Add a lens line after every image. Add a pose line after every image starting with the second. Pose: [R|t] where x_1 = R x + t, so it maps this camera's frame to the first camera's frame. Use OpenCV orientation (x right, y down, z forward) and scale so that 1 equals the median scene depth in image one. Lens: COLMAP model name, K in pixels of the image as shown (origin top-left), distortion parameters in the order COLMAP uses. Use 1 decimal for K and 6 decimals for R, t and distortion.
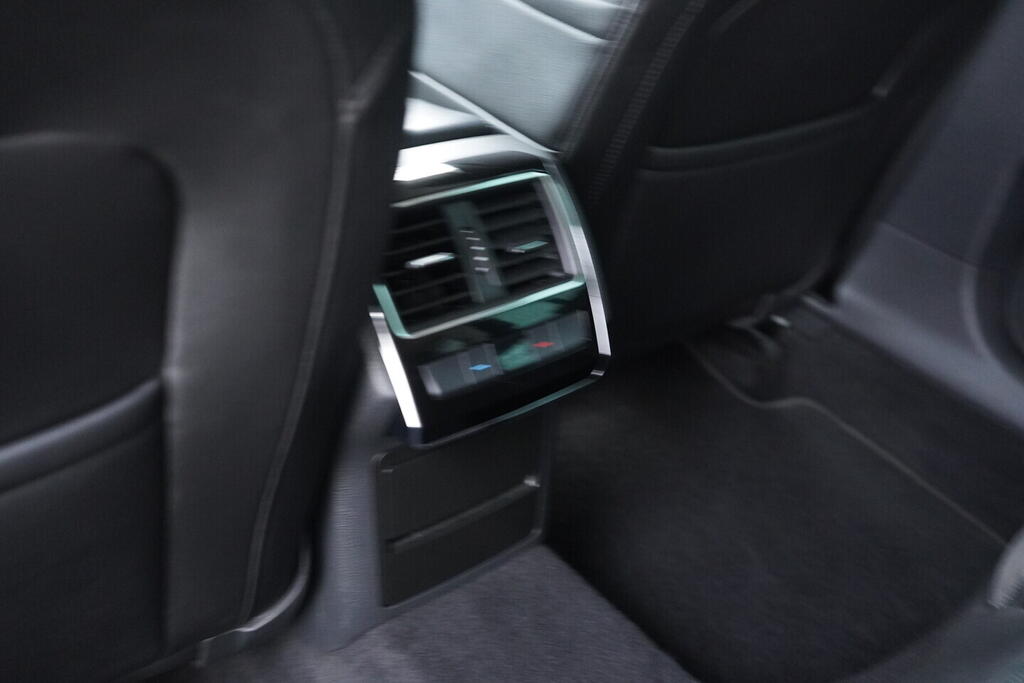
lens RADIAL K [[1042.1, 0, 513.2], [0, 1042.1, 341.8], [0, 0, 1]] dist [0.003096, 0.000000]
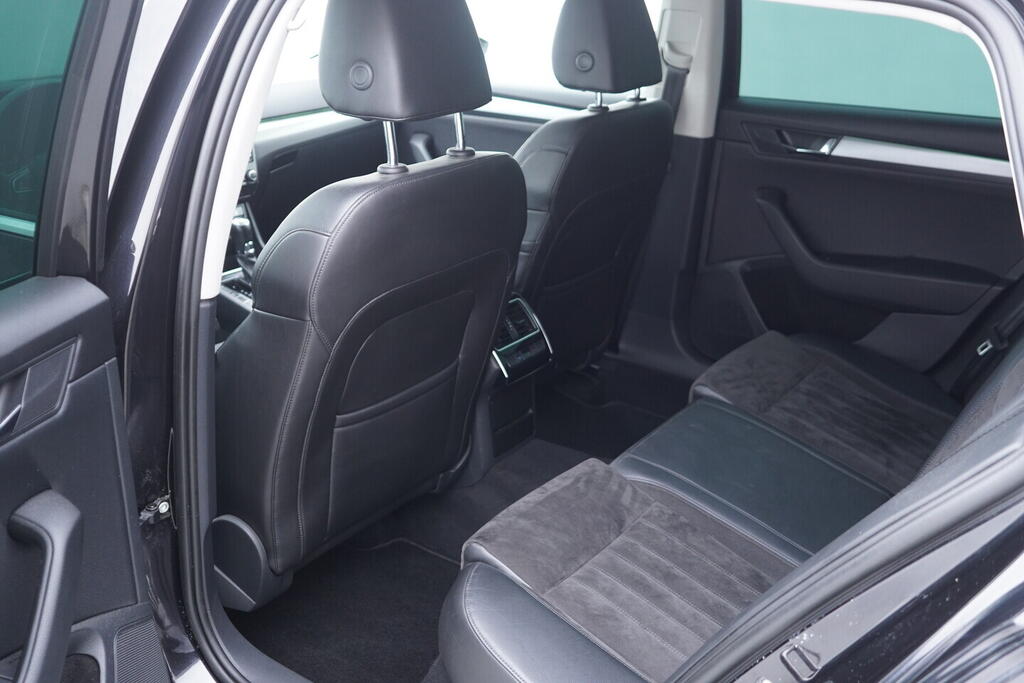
lens RADIAL K [[1042.1, 0, 520.5], [0, 1042.1, 344.0], [0, 0, 1]] dist [0.003096, 0.000000]
pose [[0.956401, -0.177913, 0.231611, -0.684000], [0.216865, 0.963790, -0.155170, 0.430201], [-0.195618, 0.198633, 0.960353, -1.857854]]
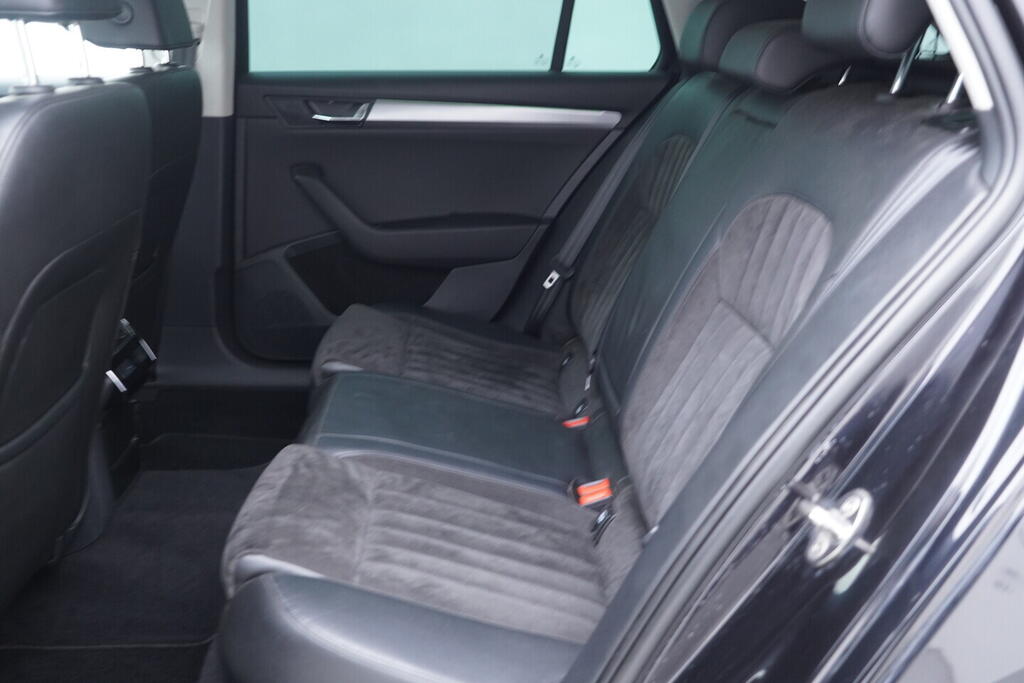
lens RADIAL K [[1042.1, 0, 510.6], [0, 1042.1, 341.1], [0, 0, 1]] dist [0.003096, 0.000000]
pose [[0.600413, -0.318833, 0.733382, -1.200532], [0.469008, 0.883194, -0.000009, 0.367875], [-0.647716, 0.343968, 0.679816, -1.240589]]
